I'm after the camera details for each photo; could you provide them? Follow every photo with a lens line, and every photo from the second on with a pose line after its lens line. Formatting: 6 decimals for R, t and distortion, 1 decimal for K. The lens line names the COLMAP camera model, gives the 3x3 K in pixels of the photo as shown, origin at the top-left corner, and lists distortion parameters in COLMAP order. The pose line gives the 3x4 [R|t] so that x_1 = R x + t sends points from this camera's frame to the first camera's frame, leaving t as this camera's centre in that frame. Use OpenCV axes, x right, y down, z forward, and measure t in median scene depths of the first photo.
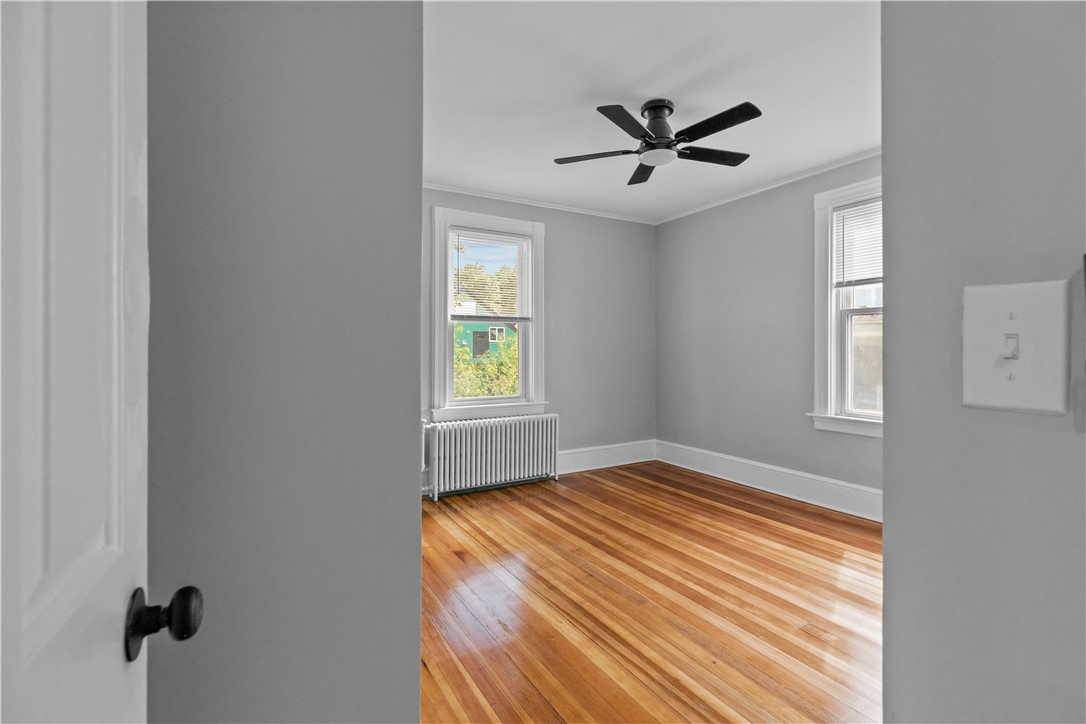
lens RADIAL K [[490.3, 0, 547.8], [0, 490.3, 353.6], [0, 0, 1]] dist [-0.000612, -0.000185]
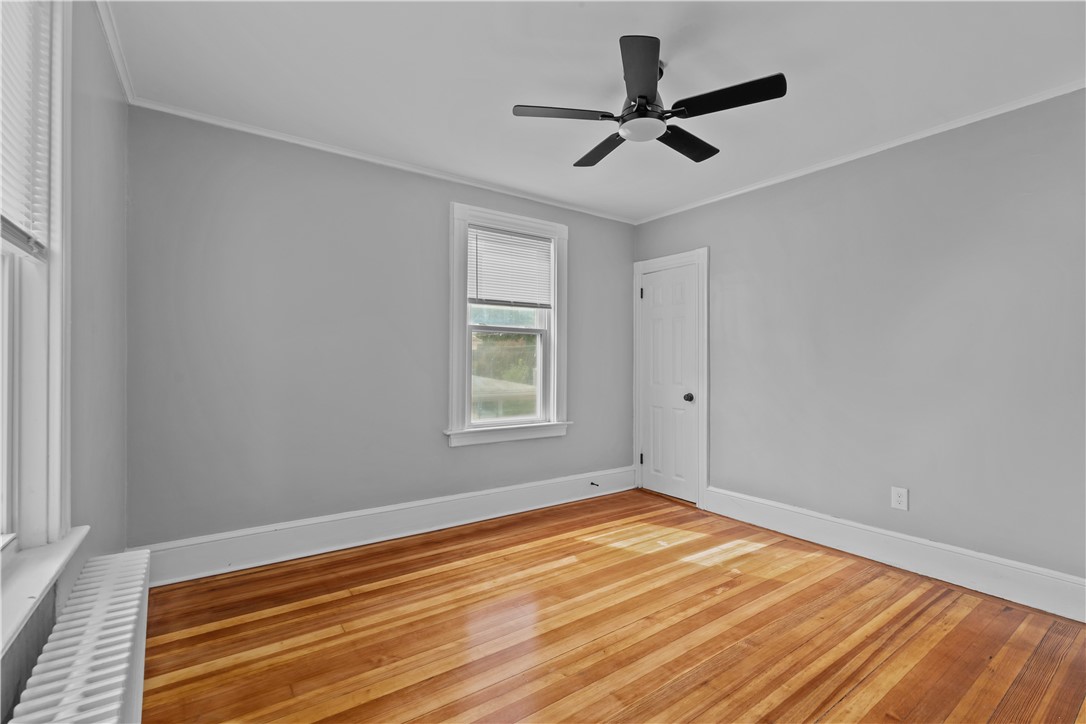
lens RADIAL K [[490.3, 0, 547.8], [0, 490.3, 353.6], [0, 0, 1]] dist [-0.000612, -0.000185]
pose [[-0.084405, 0.021282, 0.996204, -0.550859], [0.004731, 0.999769, -0.020957, -0.008054], [-0.996420, 0.002944, -0.084486, 1.165927]]
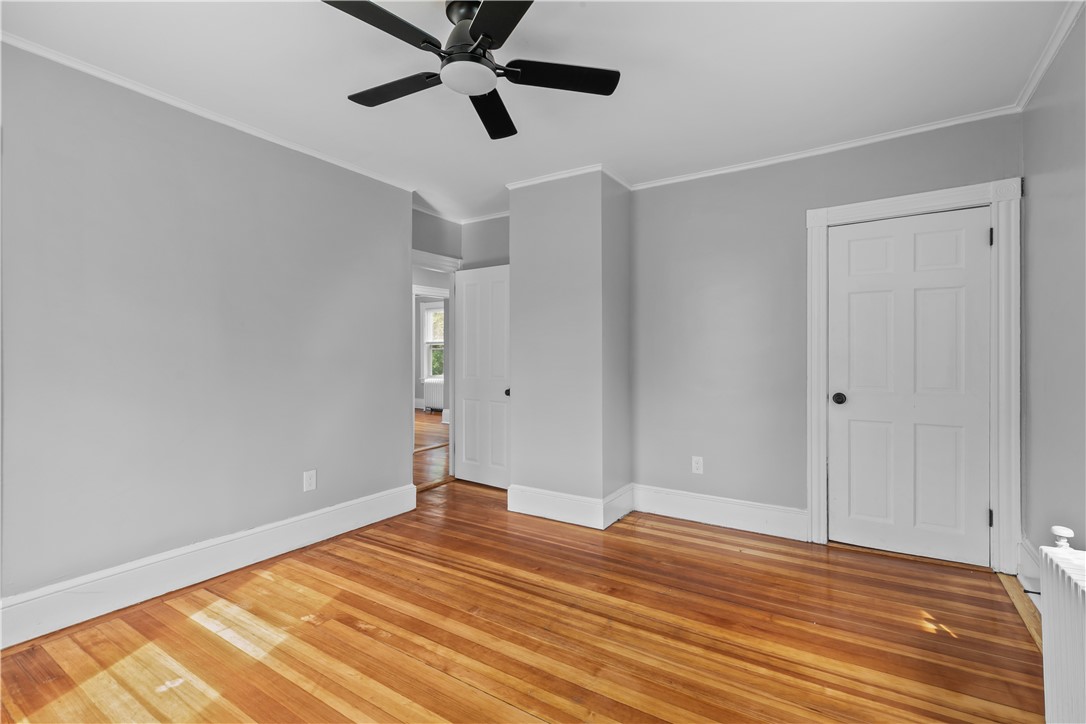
lens RADIAL K [[490.3, 0, 547.8], [0, 490.3, 353.6], [0, 0, 1]] dist [-0.000612, -0.000185]
pose [[-0.894636, 0.005825, -0.446757, 0.412244], [0.003919, 0.999979, 0.005189, -0.017178], [0.446778, 0.002891, -0.894640, 1.582401]]
